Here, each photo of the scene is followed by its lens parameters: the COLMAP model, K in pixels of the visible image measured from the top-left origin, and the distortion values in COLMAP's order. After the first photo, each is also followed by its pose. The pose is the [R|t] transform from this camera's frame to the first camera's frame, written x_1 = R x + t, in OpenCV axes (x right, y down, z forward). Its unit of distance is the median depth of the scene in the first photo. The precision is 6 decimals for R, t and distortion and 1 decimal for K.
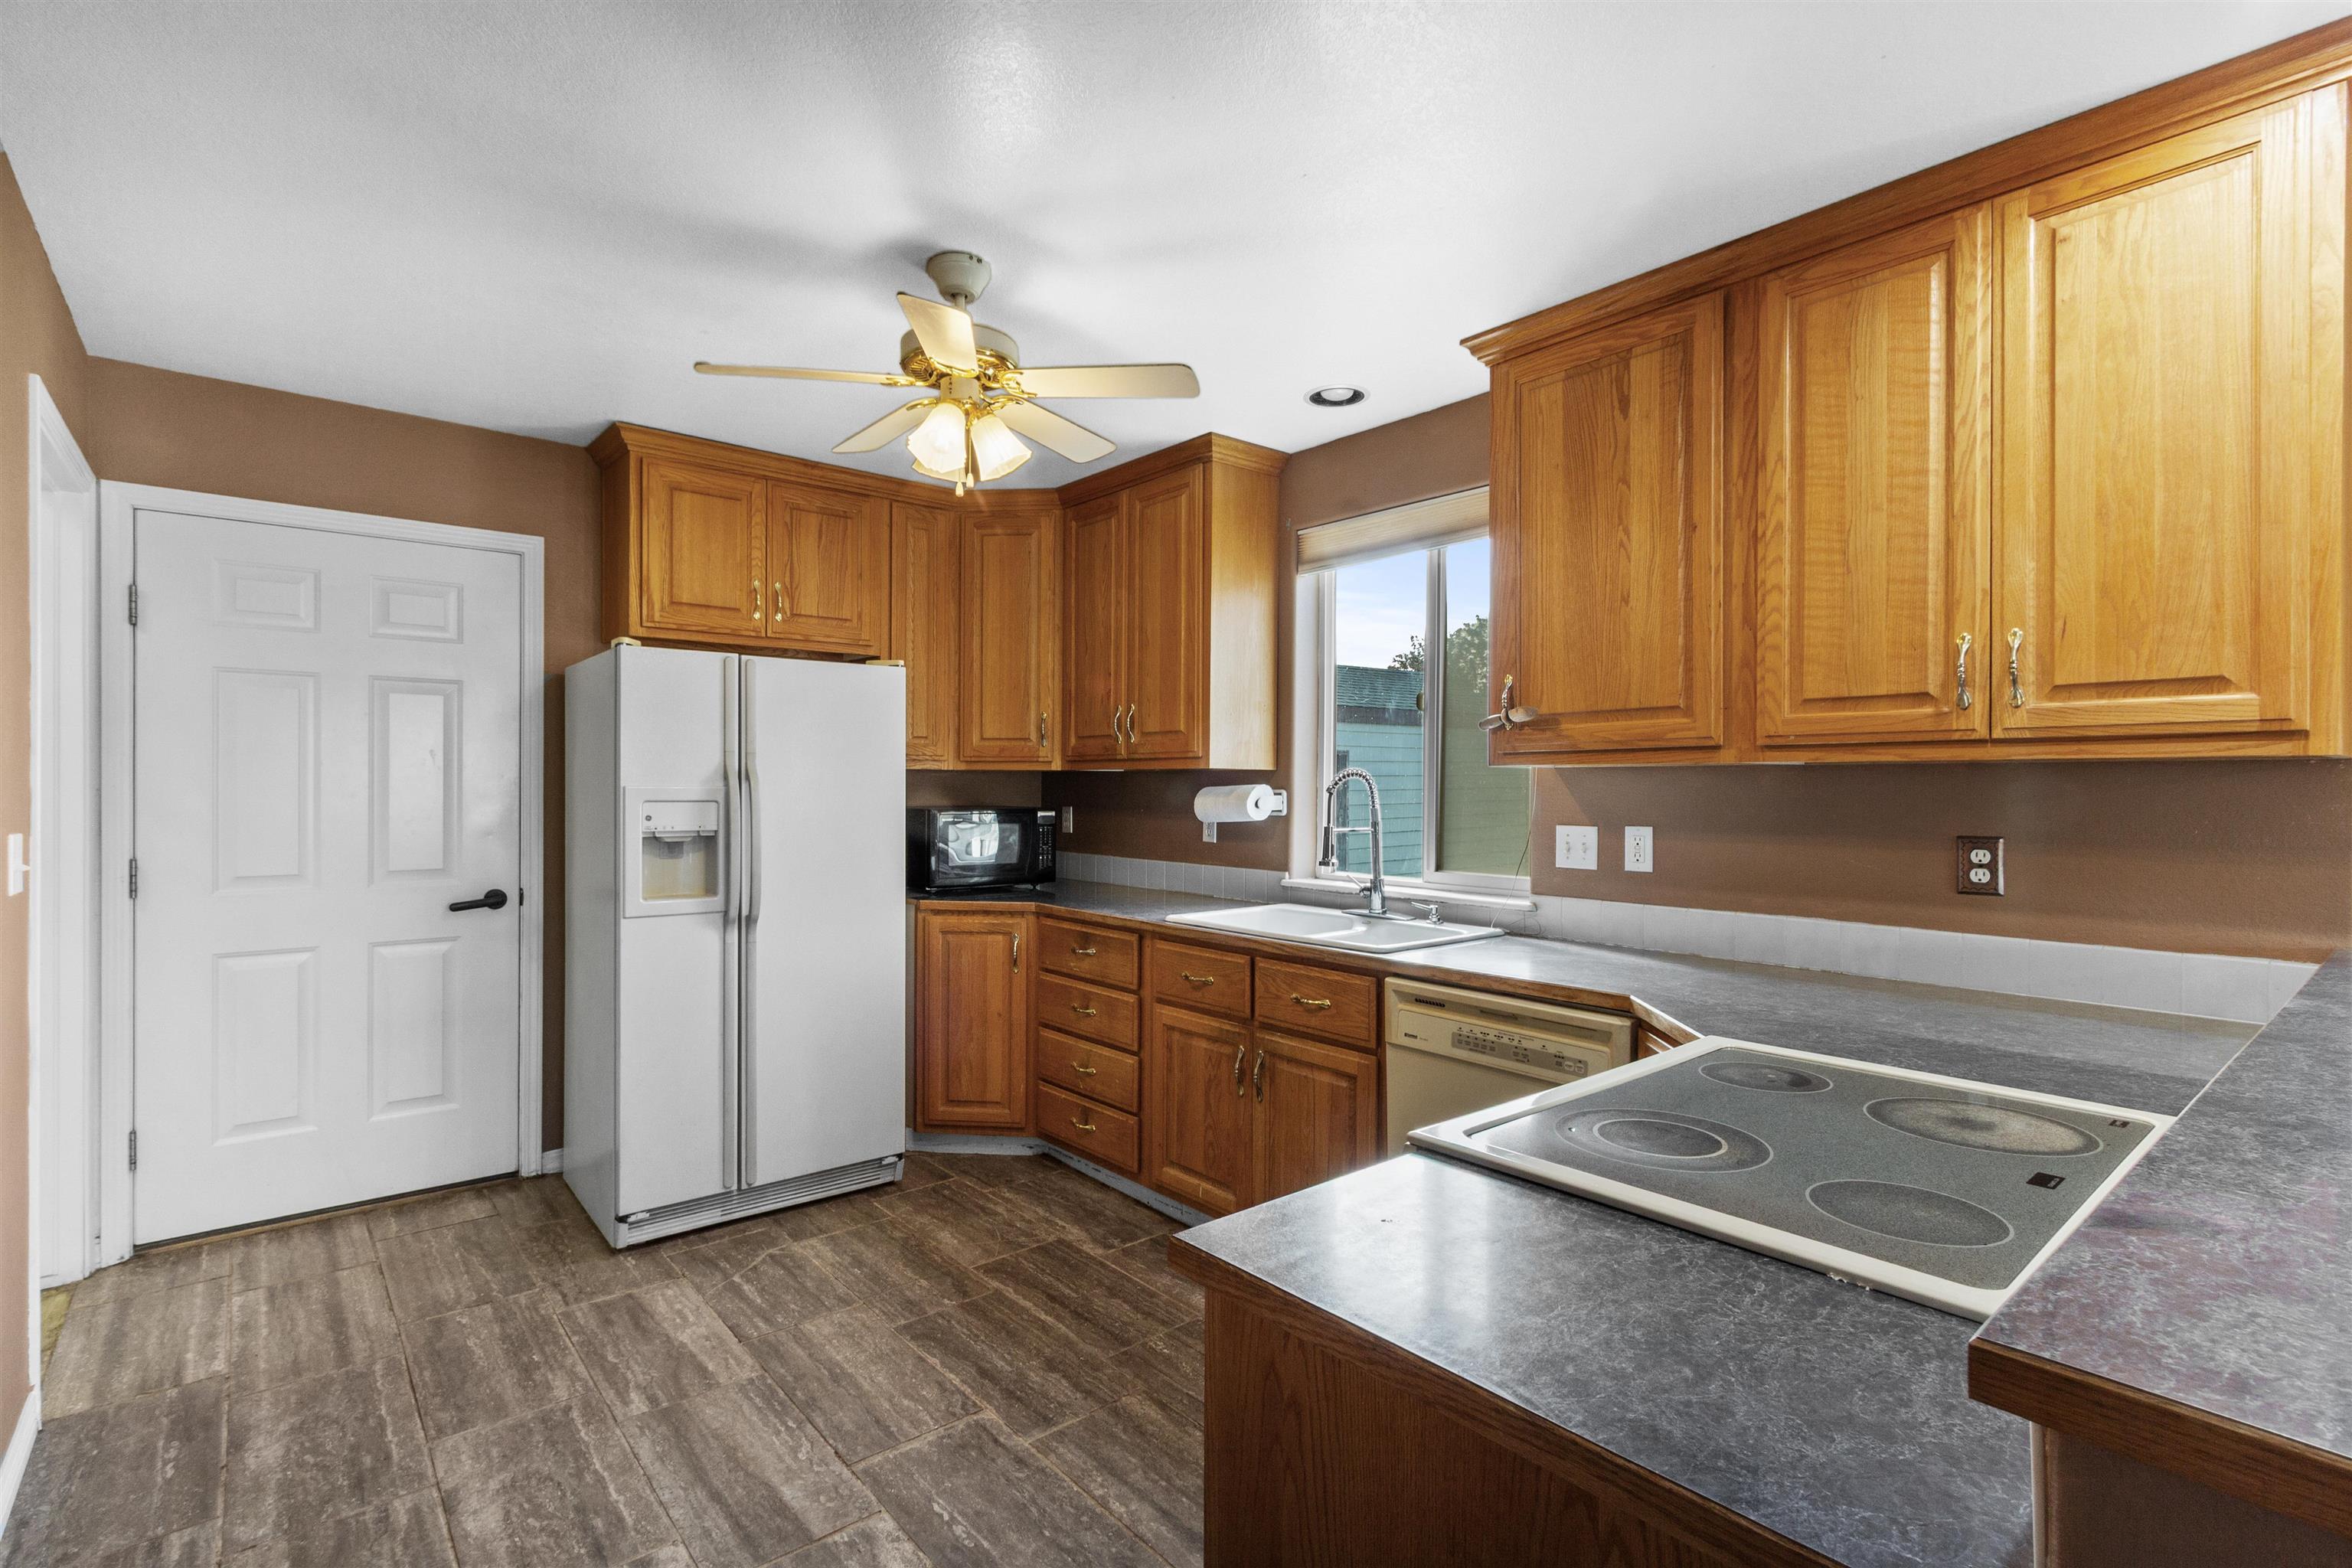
lens RADIAL K [[1091.8, 0, 1172.8], [0, 1091.8, 783.2], [0, 0, 1]] dist [0.002813, -0.000273]
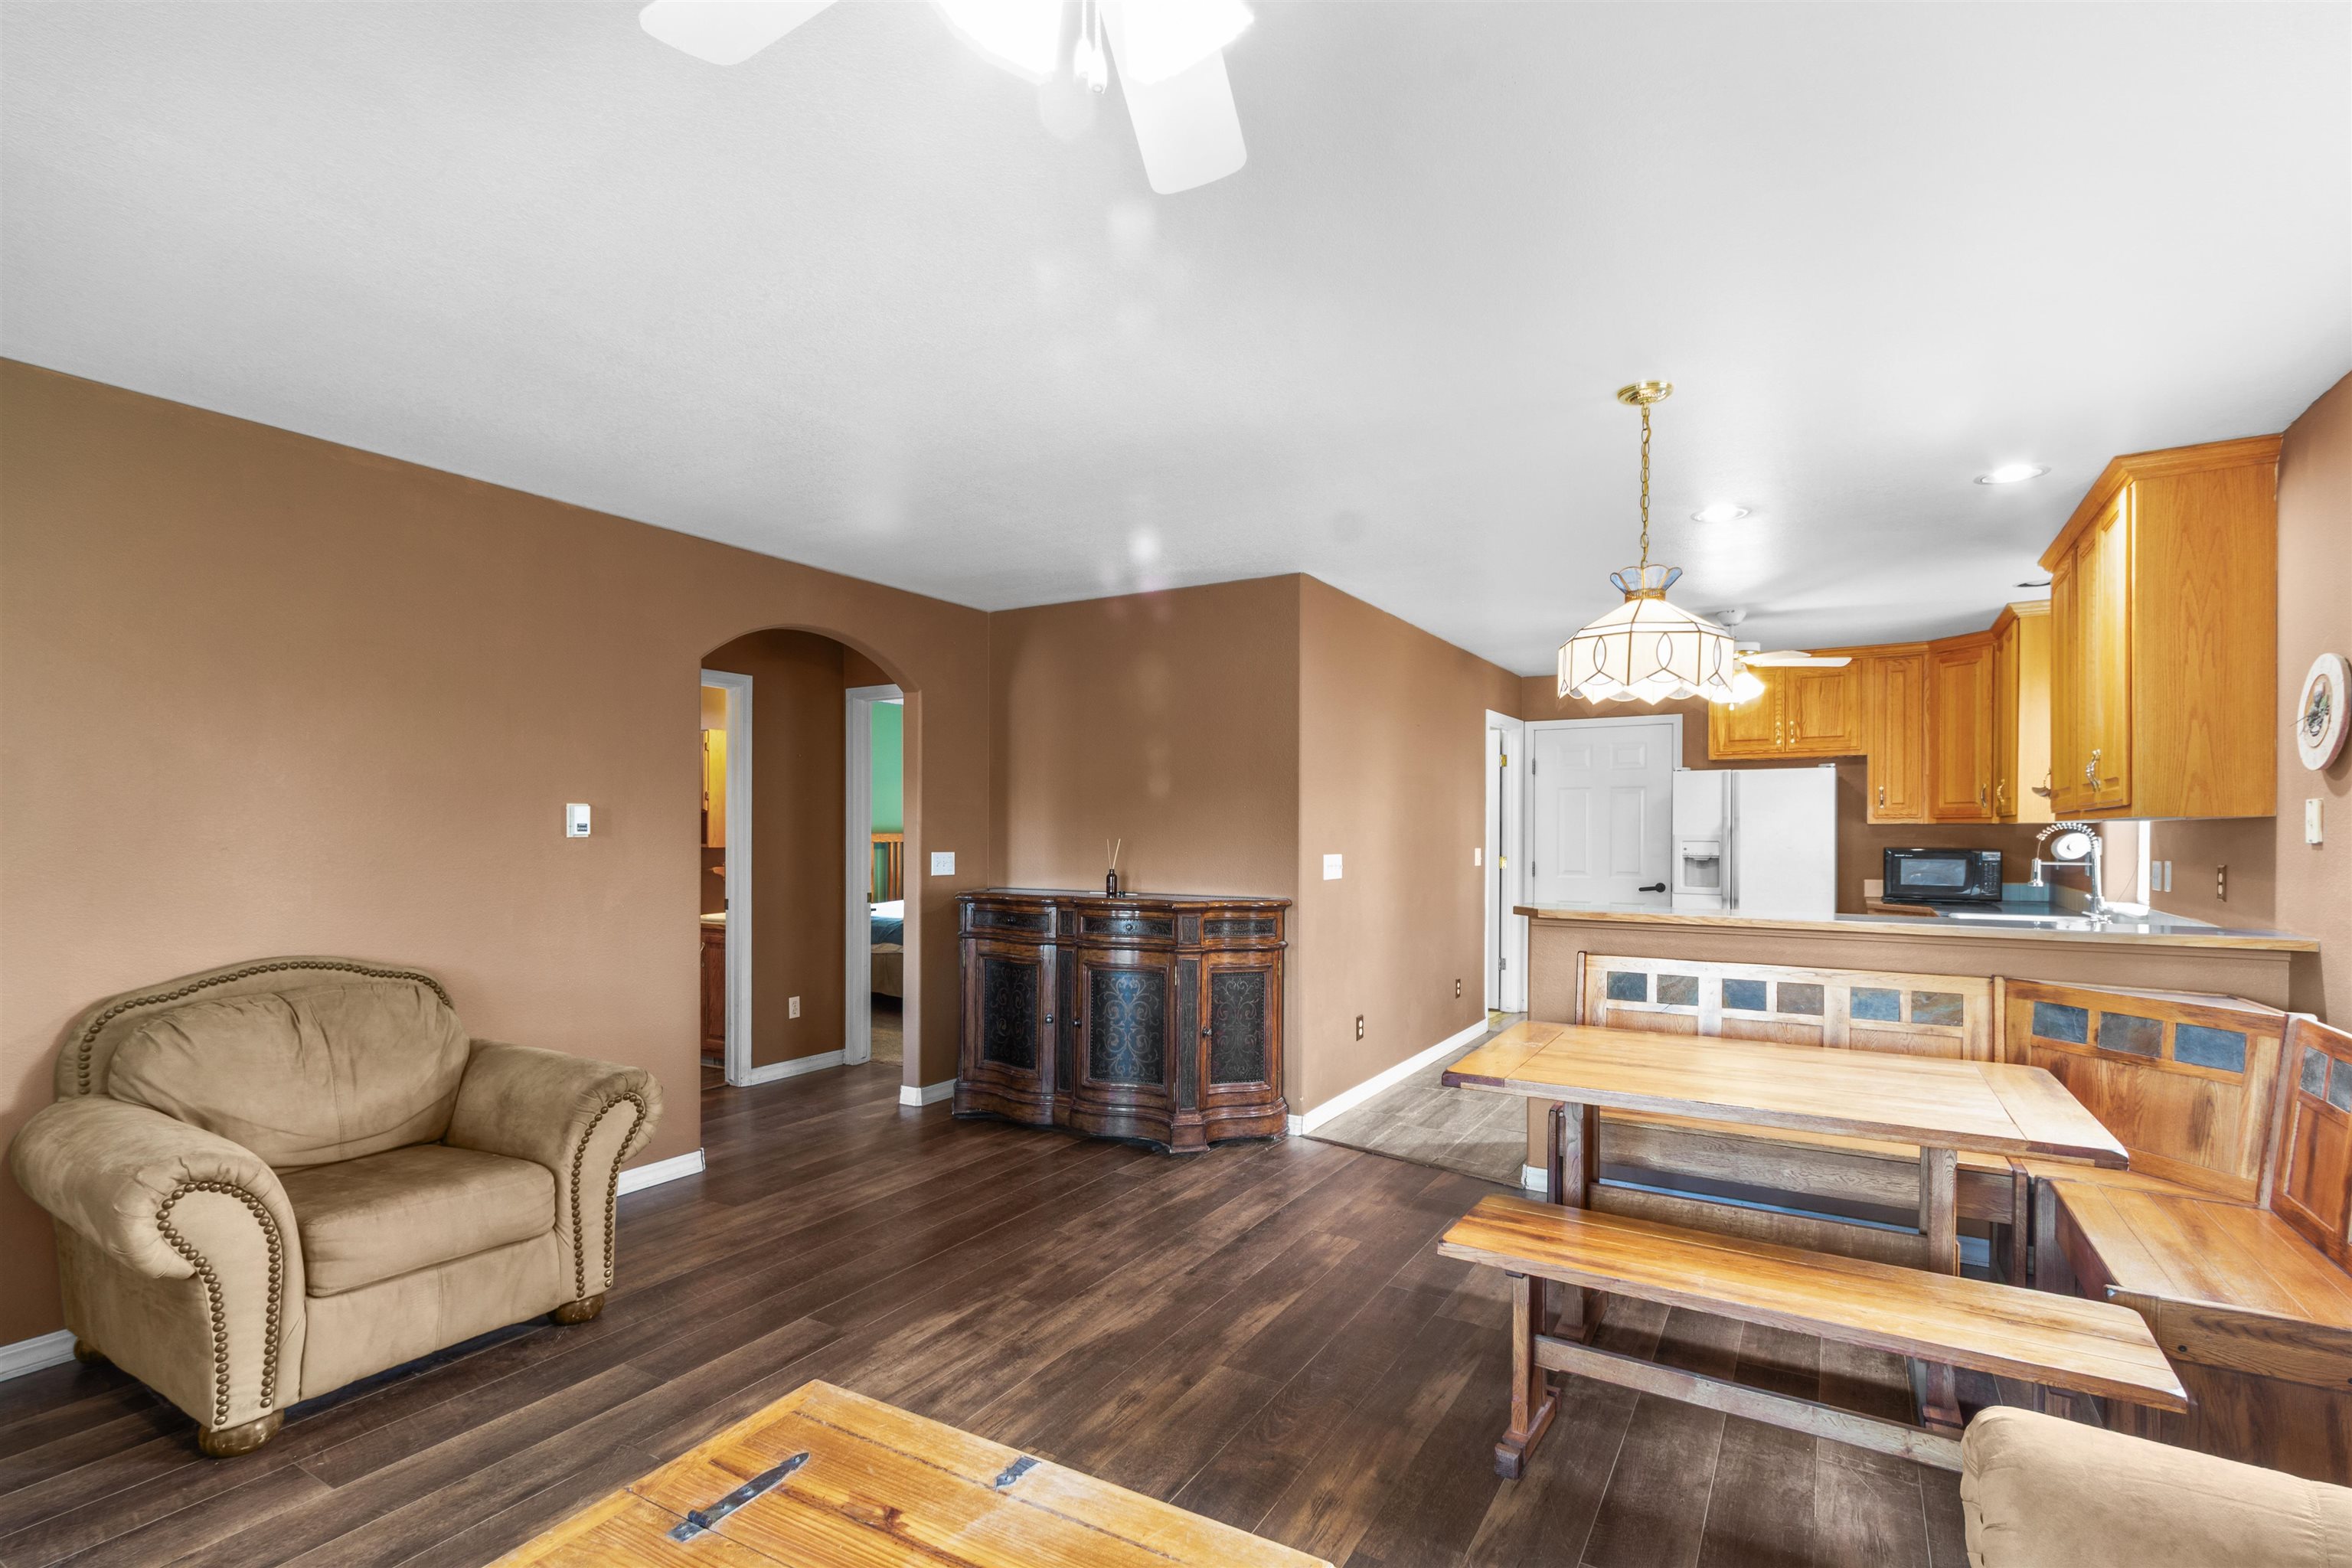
lens RADIAL K [[1091.8, 0, 1155.8], [0, 1091.8, 823.4], [0, 0, 1]] dist [0.002813, -0.000273]
pose [[0.312050, -0.010829, -0.950004, 1.098599], [0.003174, 0.999941, -0.010356, 0.000272], [0.950060, 0.000216, 0.312066, -0.602991]]
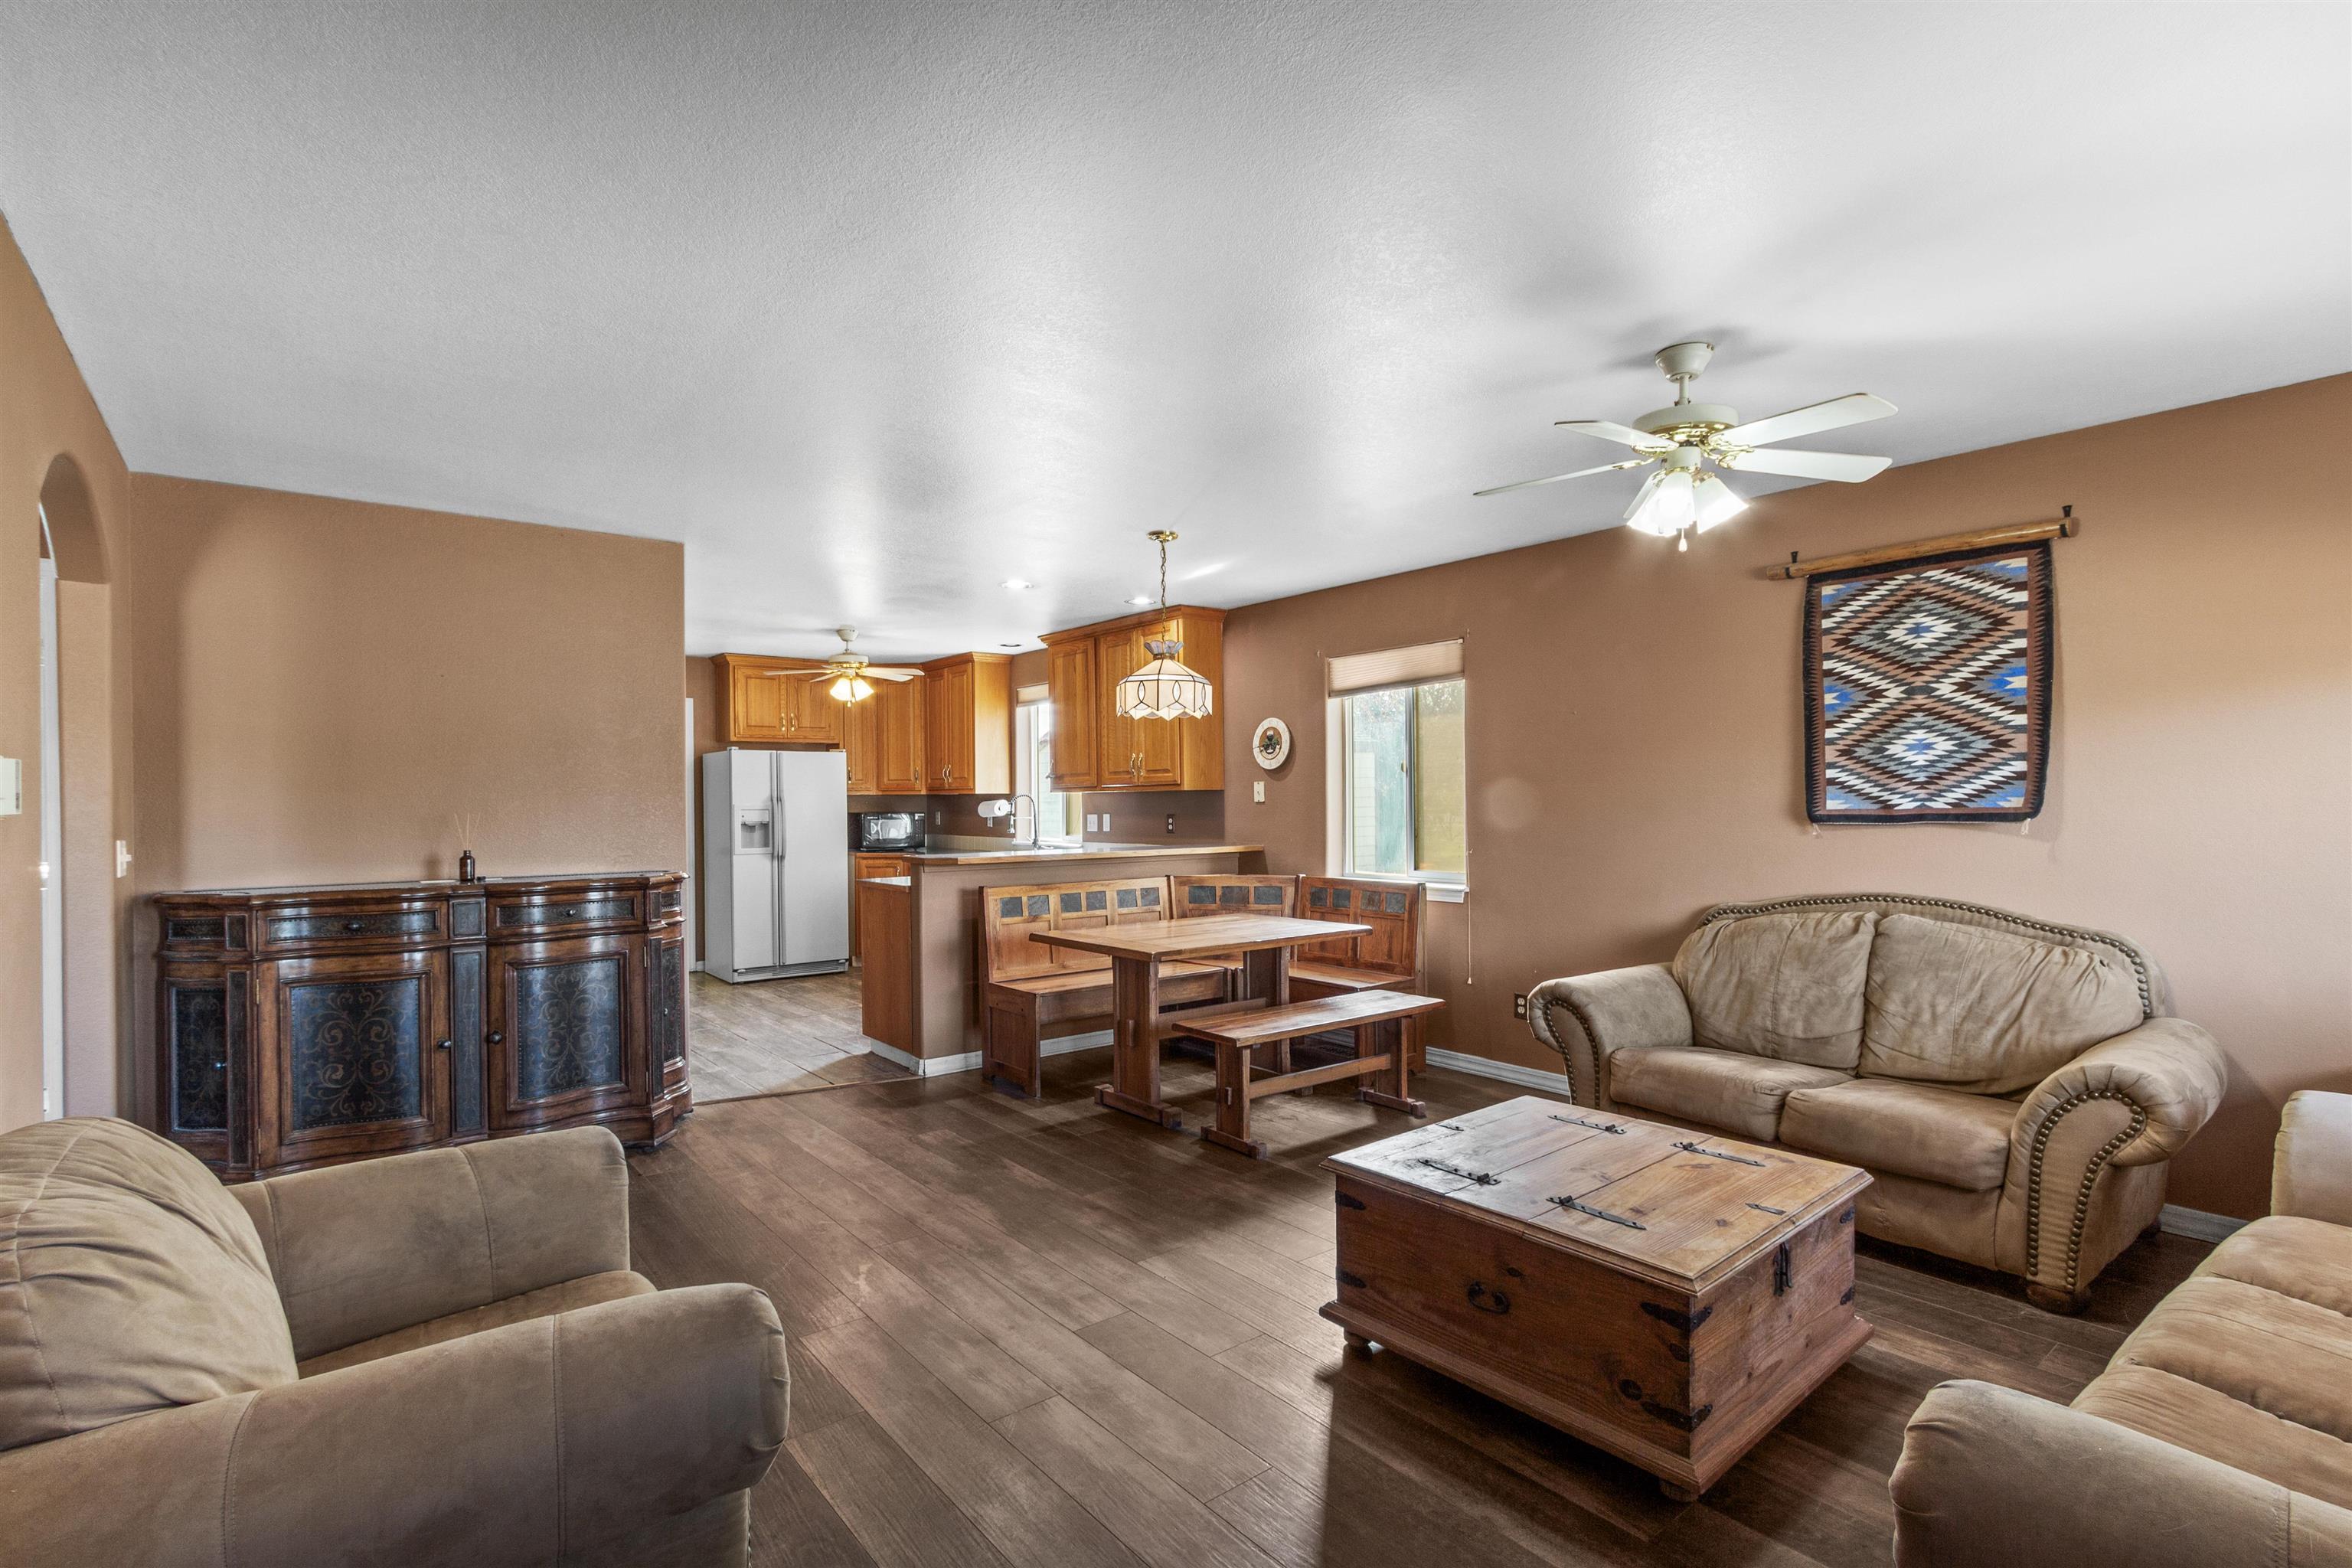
lens RADIAL K [[1091.8, 0, 1152.6], [0, 1091.8, 807.4], [0, 0, 1]] dist [0.002813, -0.000273]
pose [[0.998935, -0.012421, -0.044439, 0.515423], [0.012845, 0.999874, 0.009283, -0.000972], [0.044318, -0.009844, 0.998969, -1.313560]]
